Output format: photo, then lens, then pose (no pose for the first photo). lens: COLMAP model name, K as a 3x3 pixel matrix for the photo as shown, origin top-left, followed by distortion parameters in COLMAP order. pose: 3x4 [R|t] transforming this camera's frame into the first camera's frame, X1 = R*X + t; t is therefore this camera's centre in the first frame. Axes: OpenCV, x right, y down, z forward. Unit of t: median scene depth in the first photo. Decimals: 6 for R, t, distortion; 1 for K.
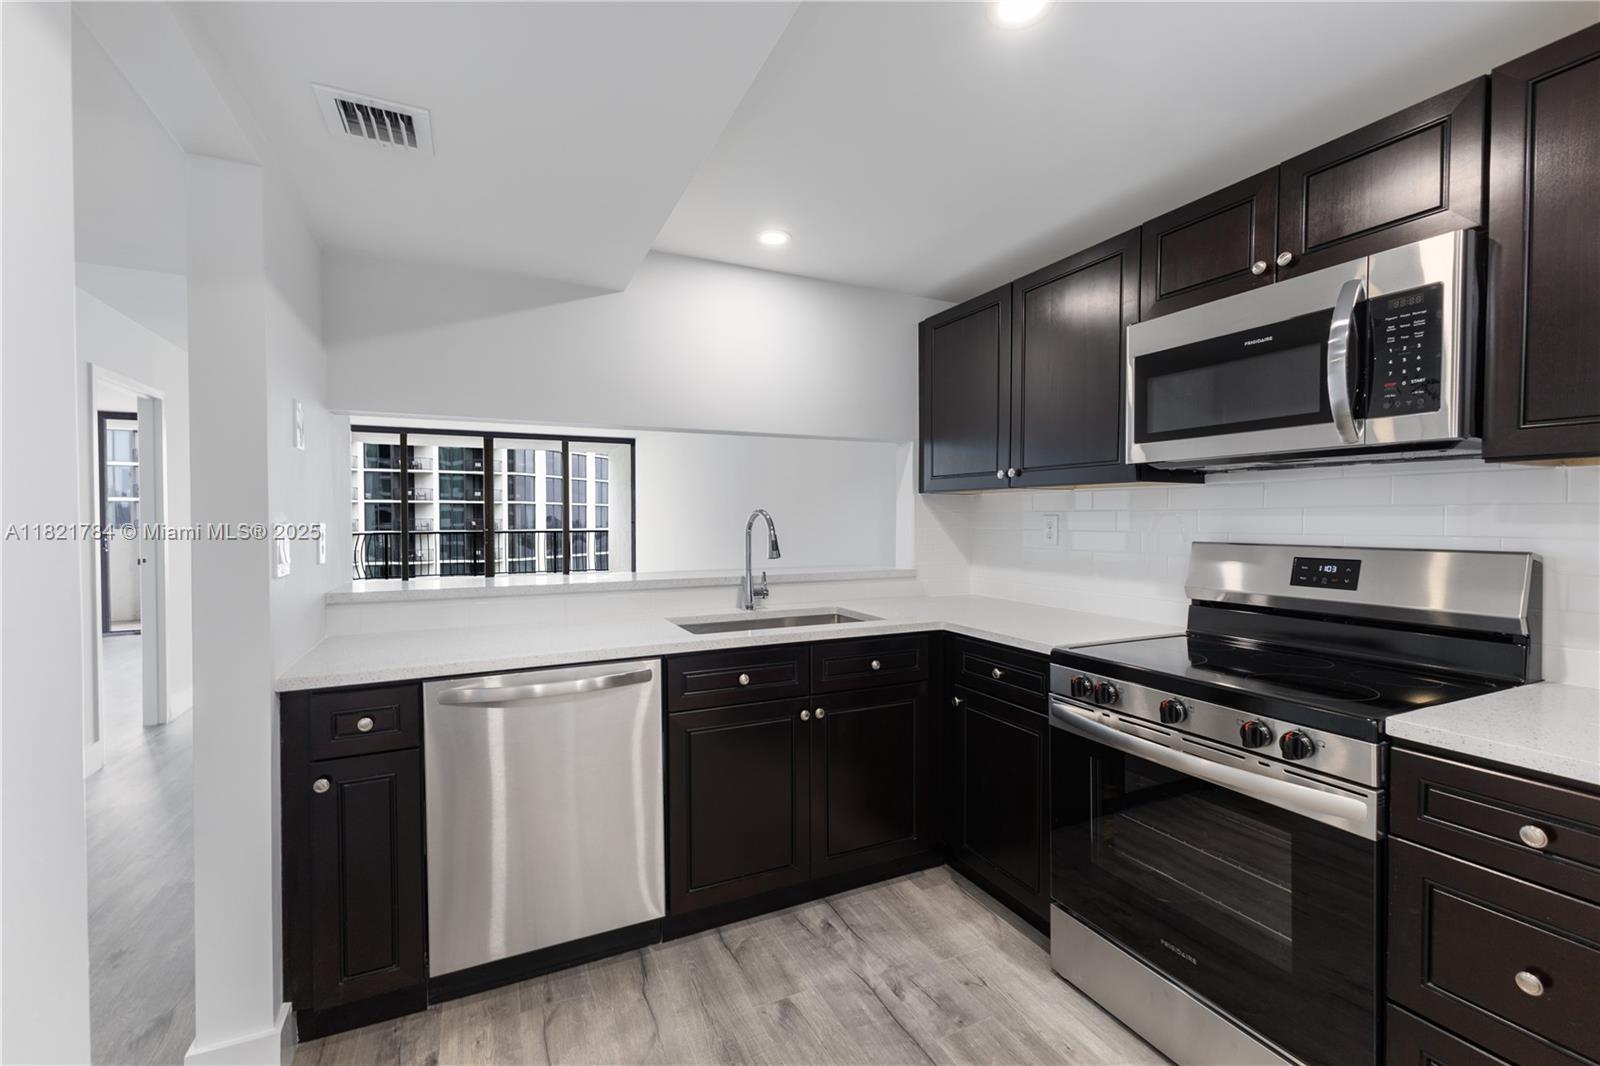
lens RADIAL K [[695.7, 0, 806.6], [0, 695.7, 530.4], [0, 0, 1]] dist [0.024409, 0.000359]
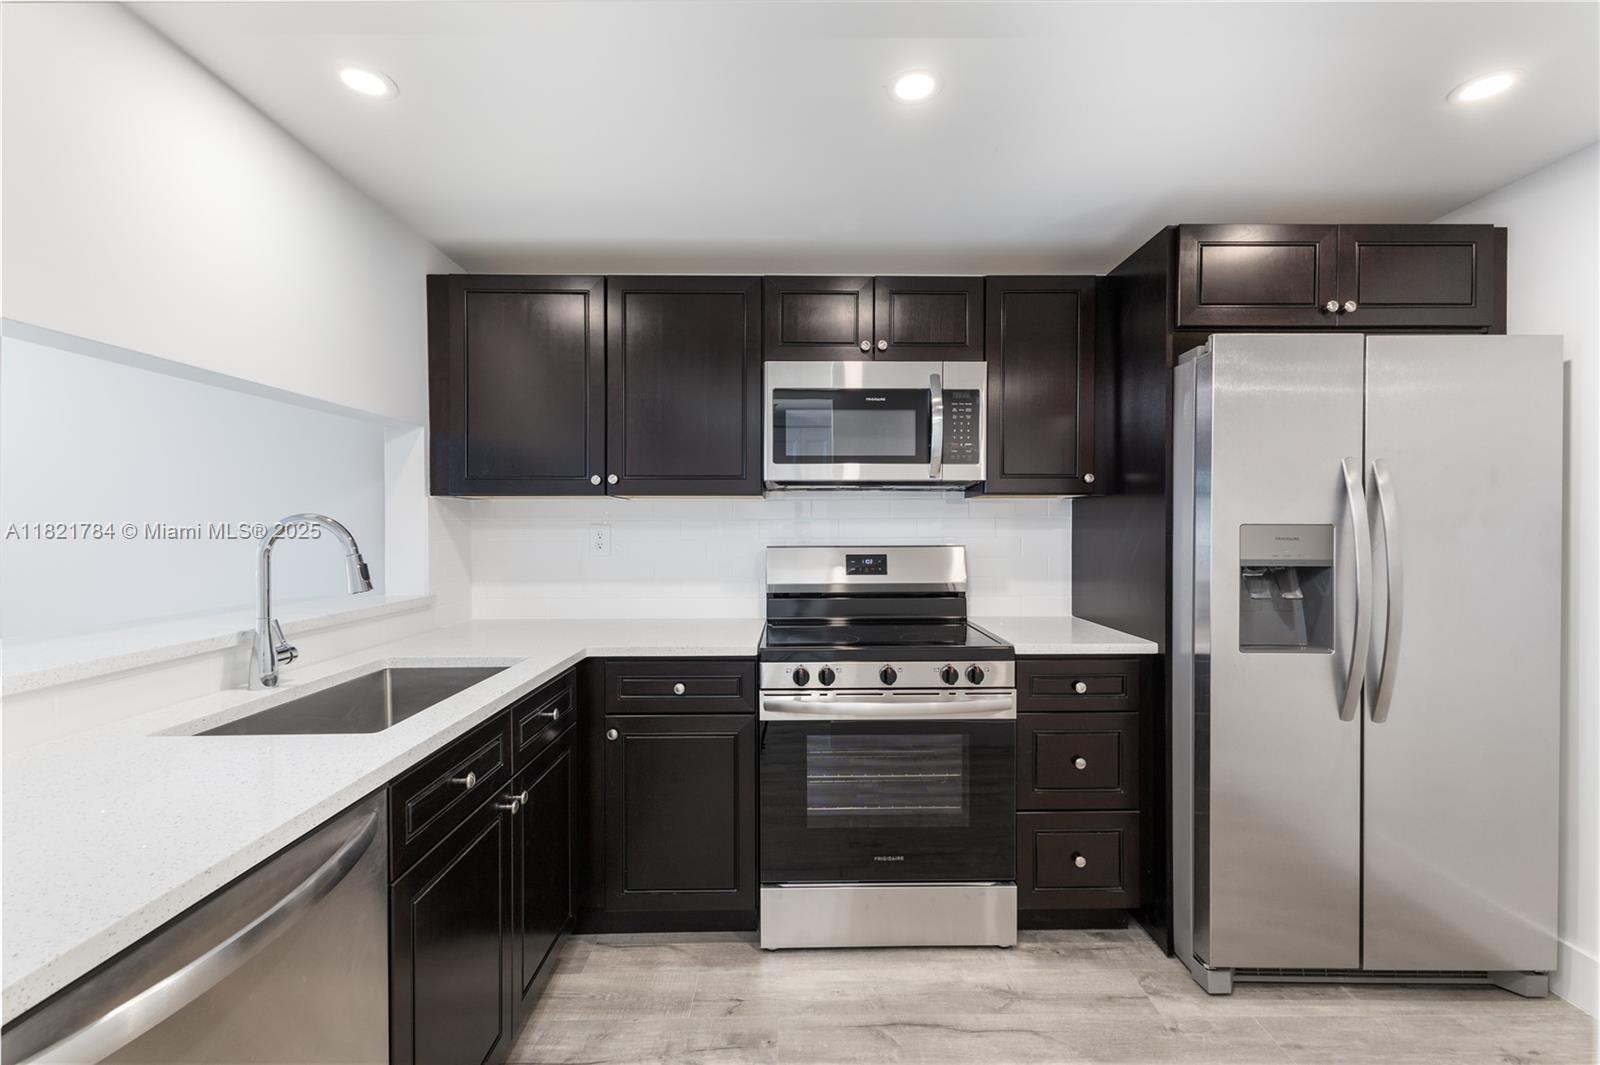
lens RADIAL K [[695.7, 0, 806.6], [0, 695.7, 529.9], [0, 0, 1]] dist [0.024409, 0.000359]
pose [[0.425700, -0.007054, 0.904837, -0.588331], [0.018959, 0.999820, -0.001125, -0.010804], [-0.904666, 0.017634, 0.425757, 0.481891]]
